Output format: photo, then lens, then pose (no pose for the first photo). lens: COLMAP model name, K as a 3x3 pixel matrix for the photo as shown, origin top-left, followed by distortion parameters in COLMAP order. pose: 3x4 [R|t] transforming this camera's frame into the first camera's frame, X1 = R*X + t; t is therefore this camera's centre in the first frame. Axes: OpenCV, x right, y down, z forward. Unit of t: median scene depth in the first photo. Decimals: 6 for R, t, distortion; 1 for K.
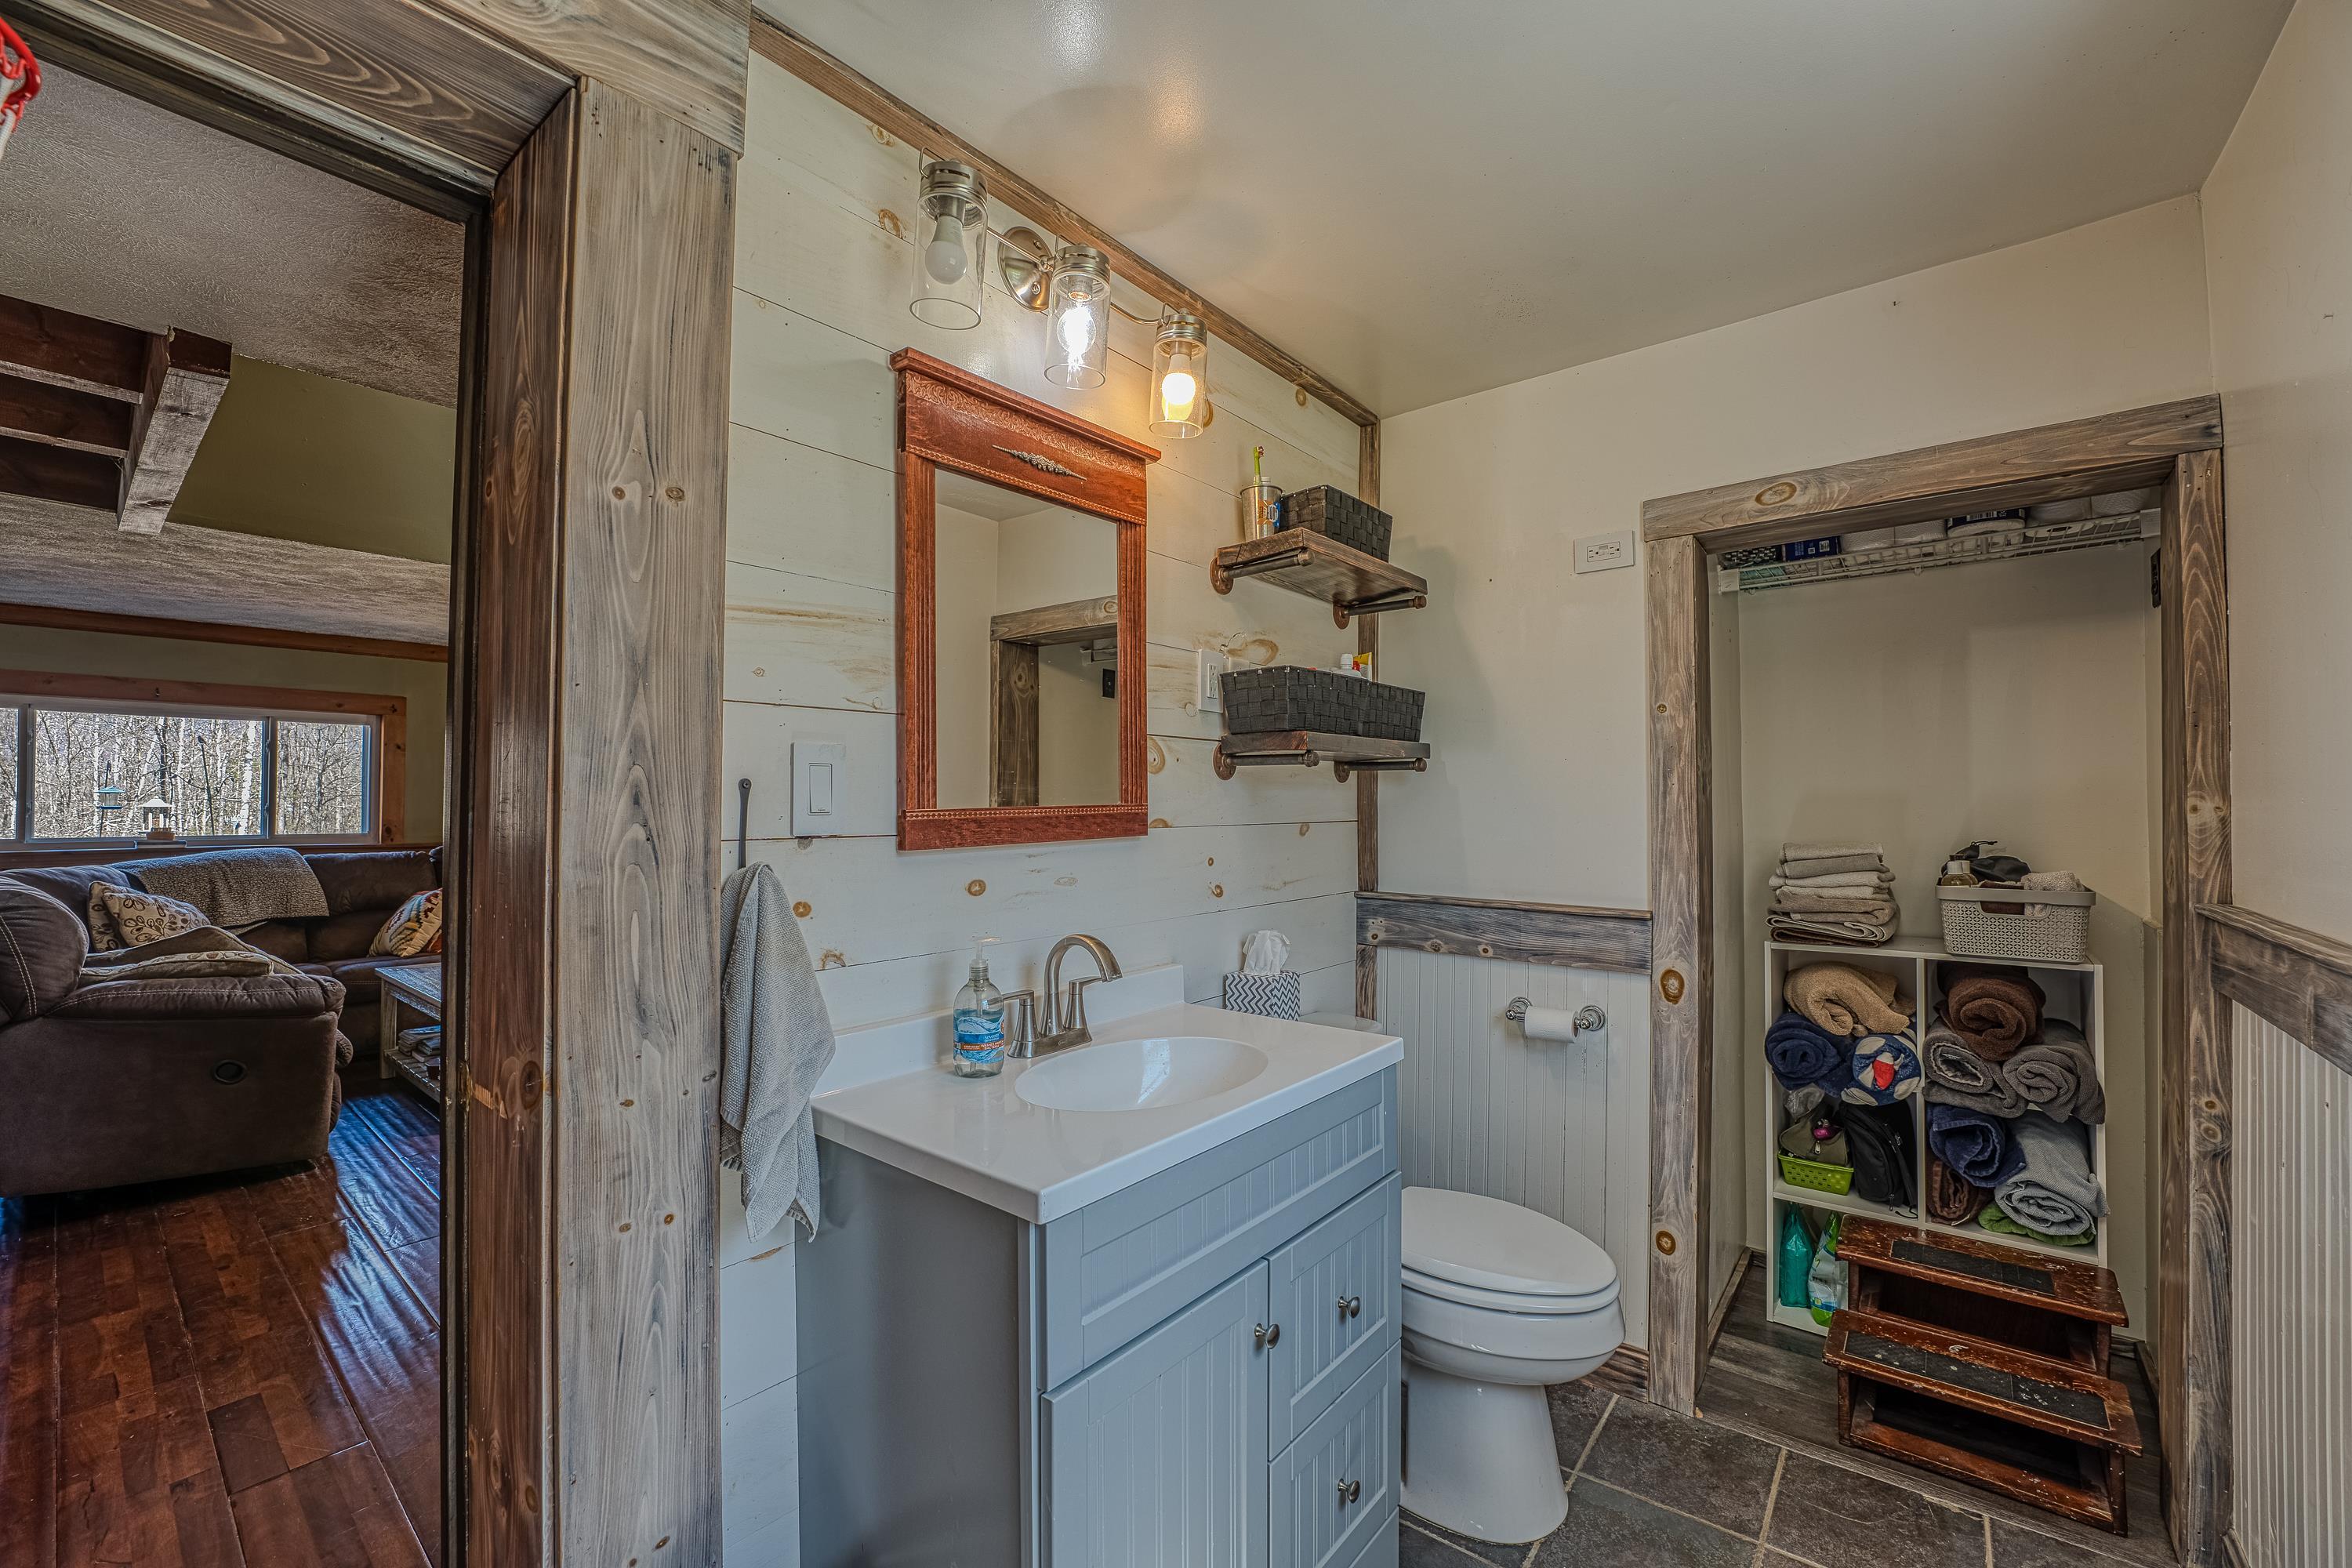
lens RADIAL K [[966.0, 0, 1169.5], [0, 966.0, 787.4], [0, 0, 1]] dist [-0.029972, 0.004170]
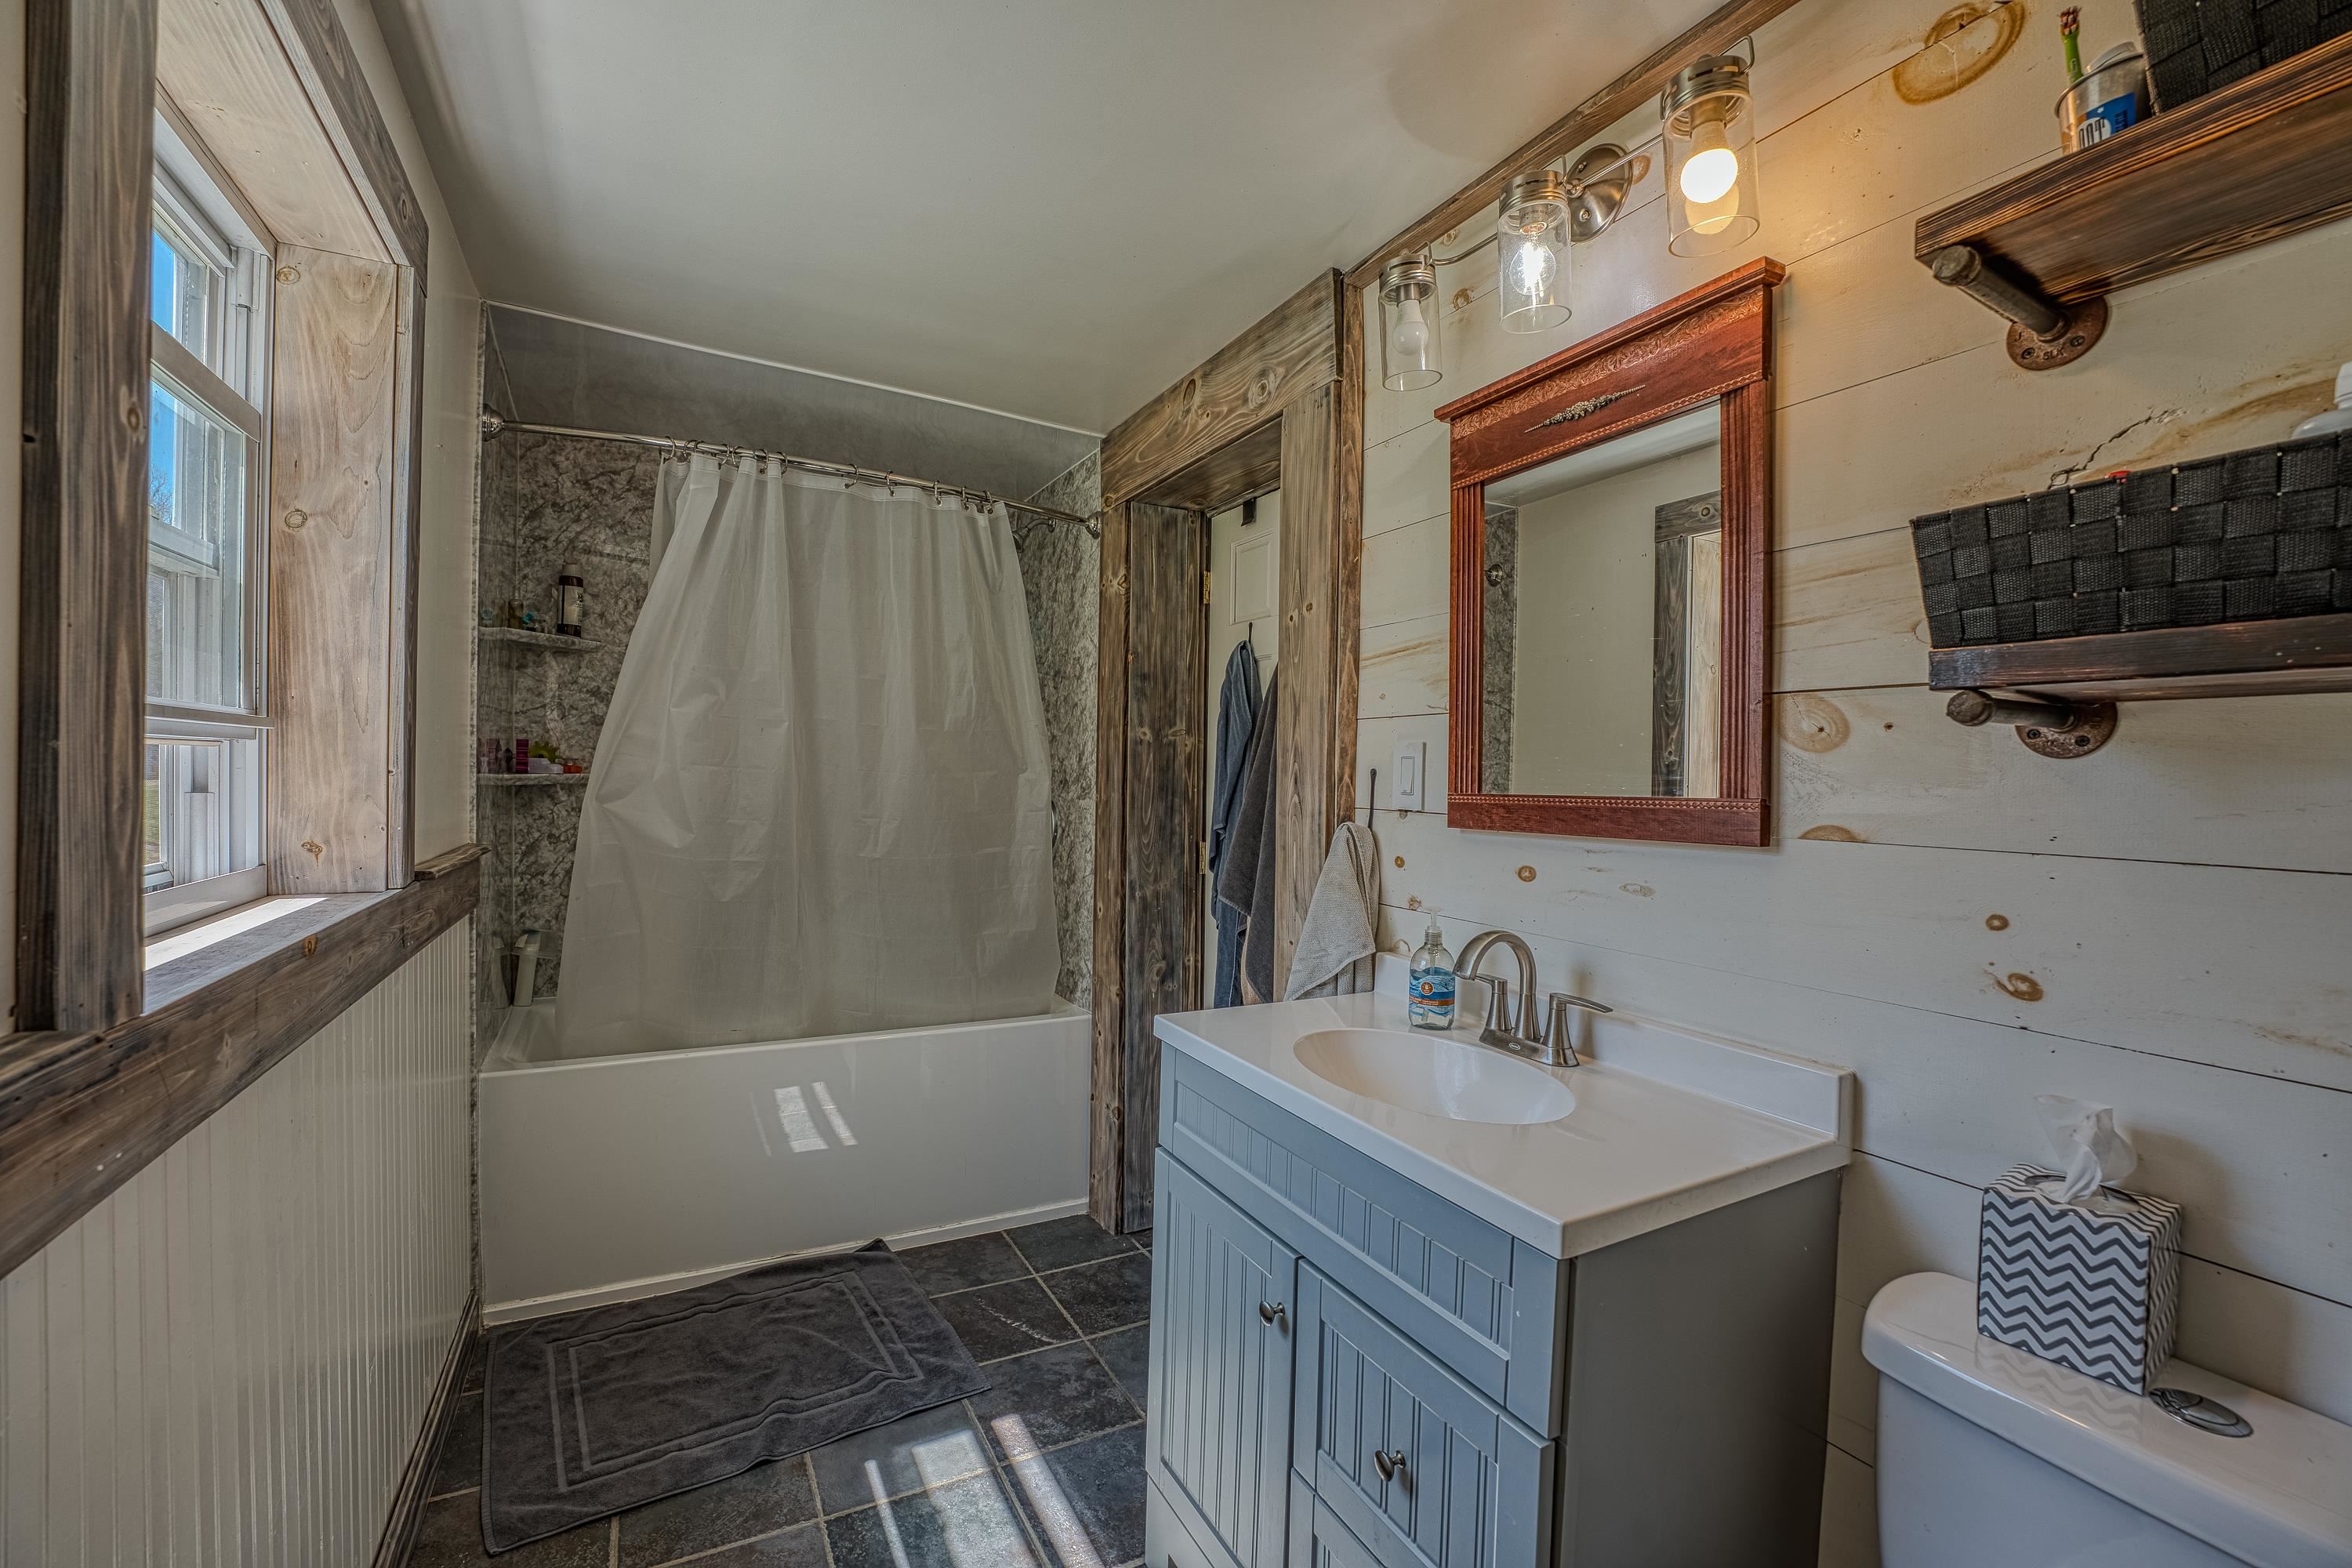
lens RADIAL K [[966.0, 0, 1176.9], [0, 966.0, 780.6], [0, 0, 1]] dist [-0.029972, 0.004170]
pose [[-0.388331, 0.002637, -0.921516, 0.892031], [-0.003129, 0.999986, 0.004180, 0.003557], [0.921515, 0.004507, -0.388318, 1.077274]]
